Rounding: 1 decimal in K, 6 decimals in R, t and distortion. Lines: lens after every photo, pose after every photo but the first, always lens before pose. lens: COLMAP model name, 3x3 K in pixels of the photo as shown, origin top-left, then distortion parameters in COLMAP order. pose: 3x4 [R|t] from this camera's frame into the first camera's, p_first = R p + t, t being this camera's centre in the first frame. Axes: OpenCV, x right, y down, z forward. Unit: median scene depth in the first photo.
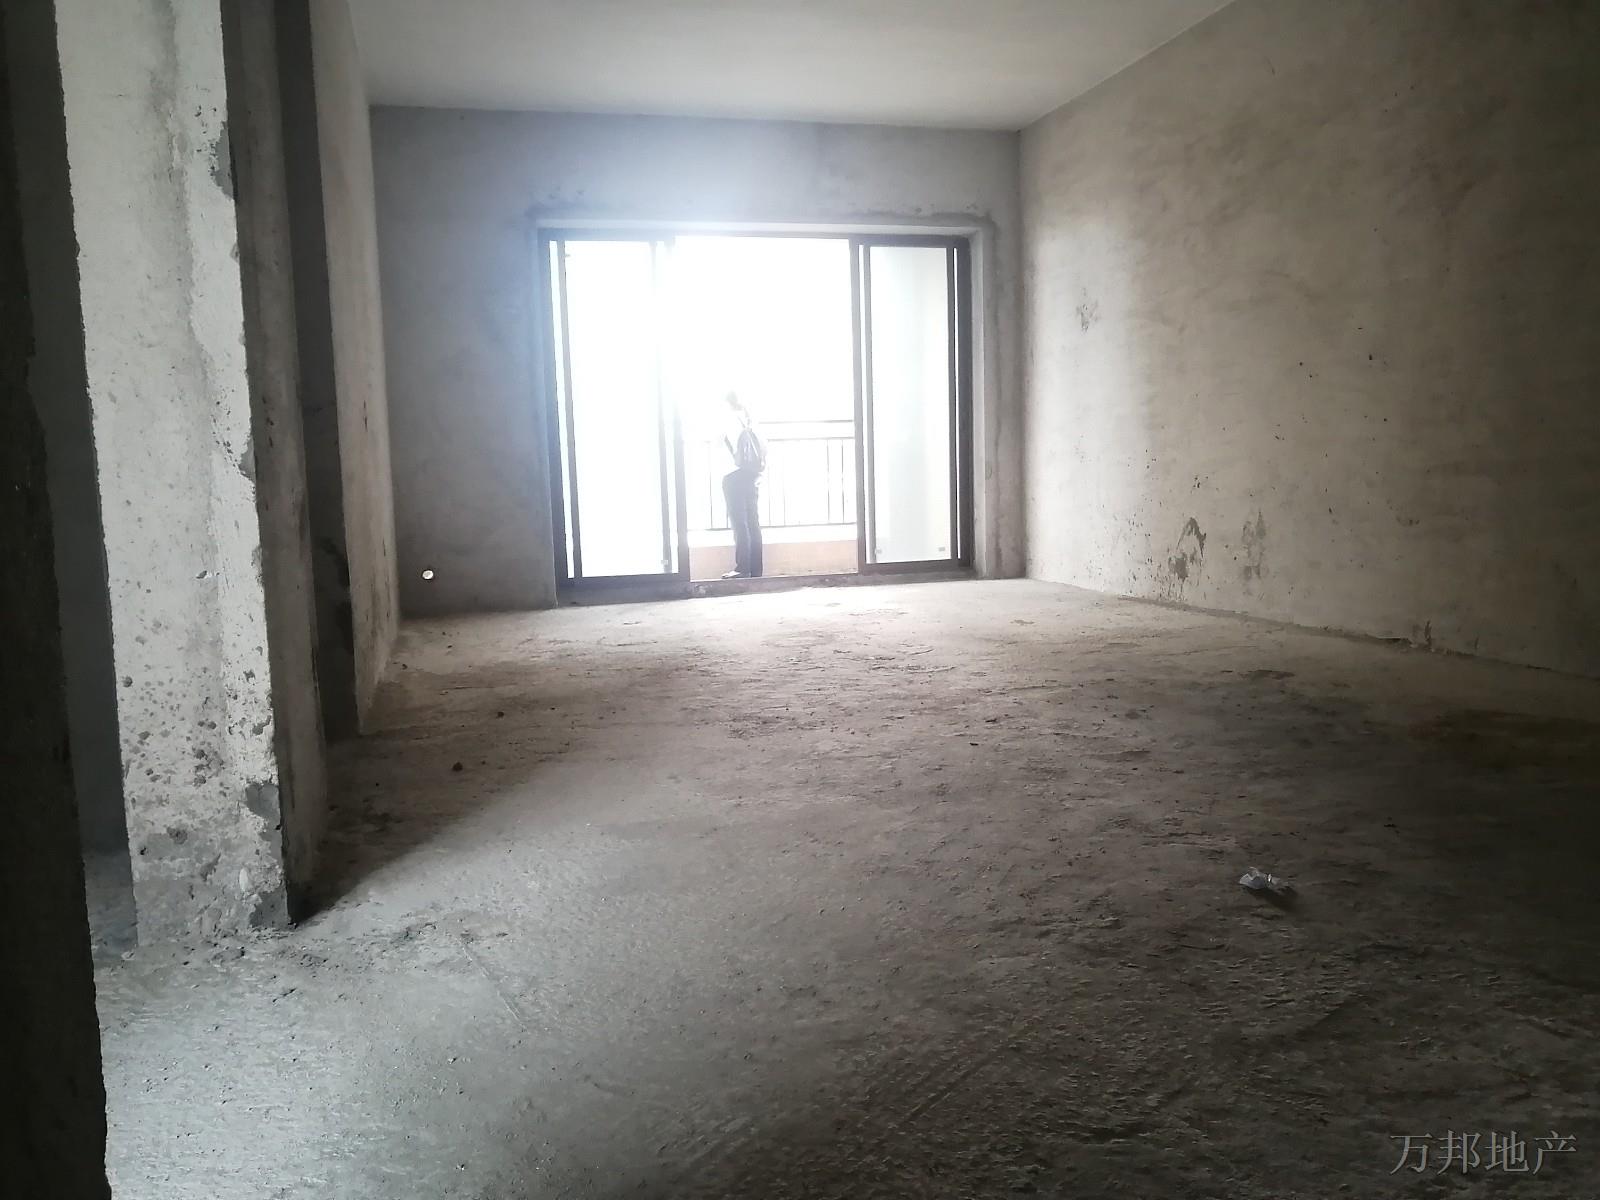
lens RADIAL K [[1241.6, 0, 800.0], [0, 1241.6, 600.0], [0, 0, 1]] dist [0.001116, -0.001697]
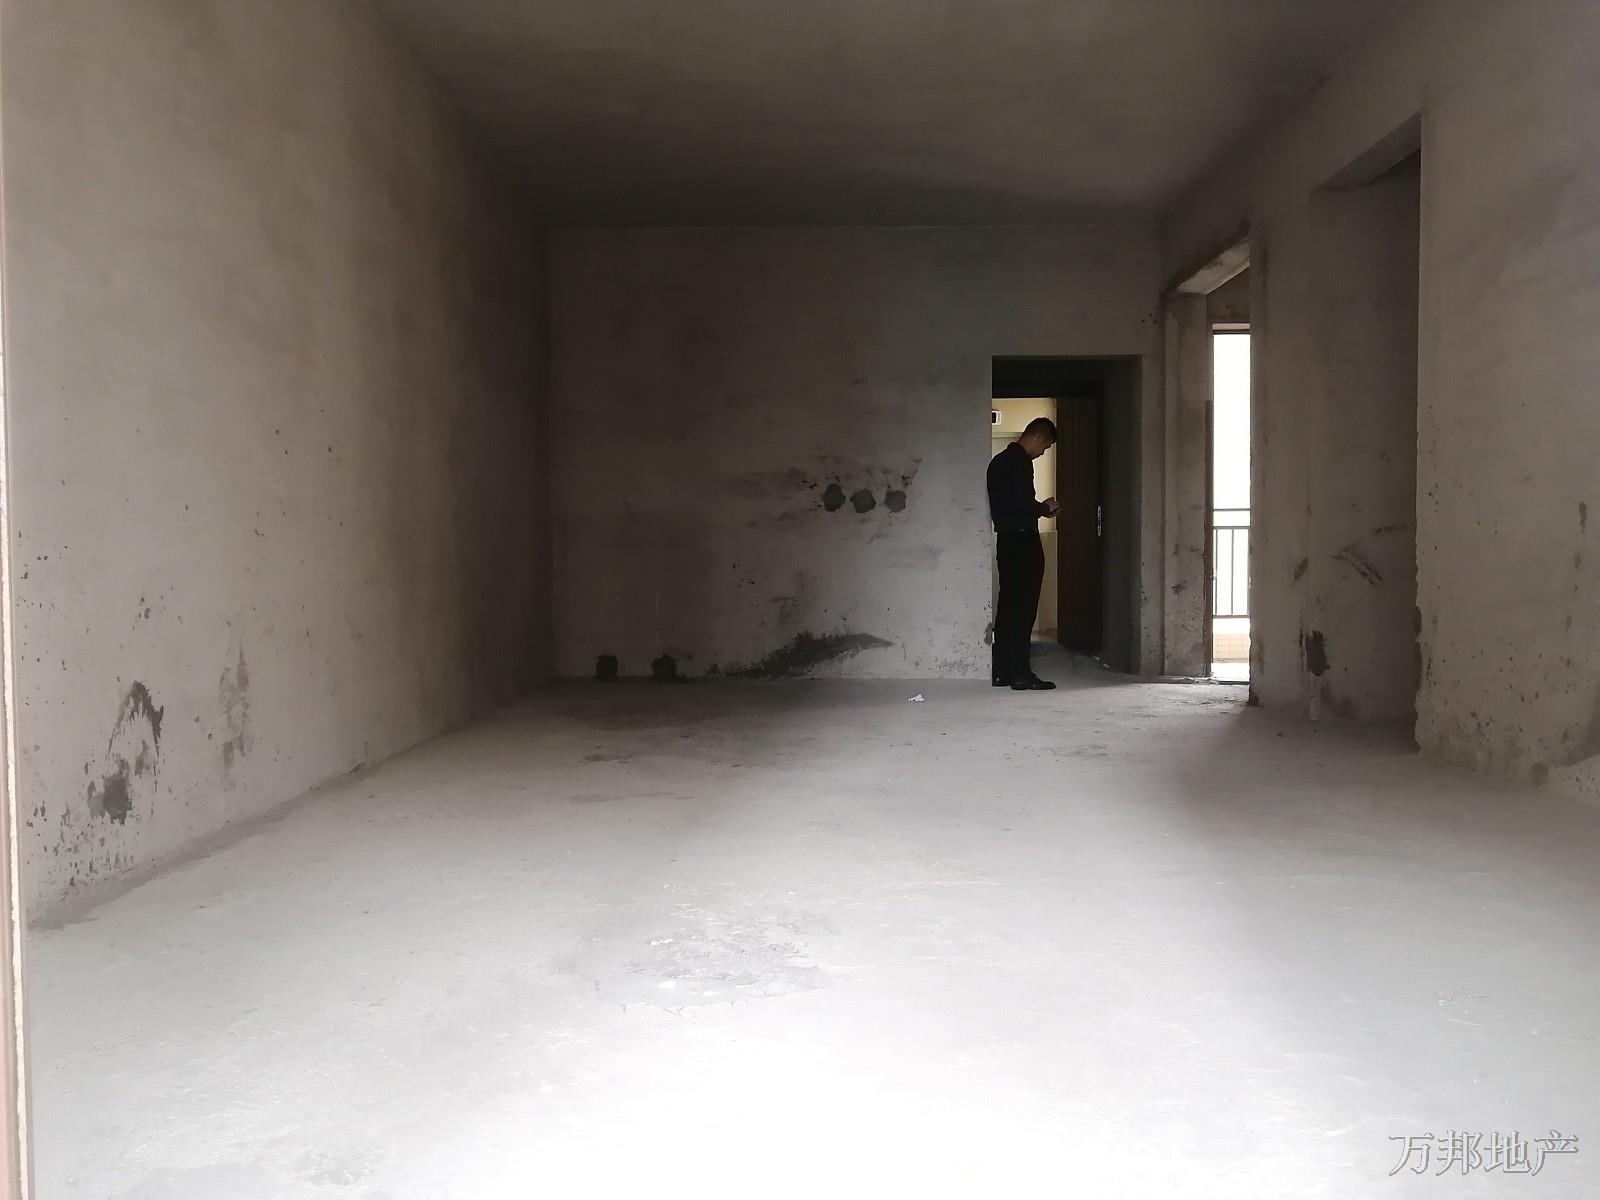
lens RADIAL K [[1241.6, 0, 800.0], [0, 1241.6, 600.0], [0, 0, 1]] dist [0.001116, -0.001697]
pose [[-0.961936, 0.022404, 0.272356, -0.062407], [0.056454, 0.991427, 0.117835, -0.137727], [-0.267381, 0.128725, -0.954954, 1.368443]]
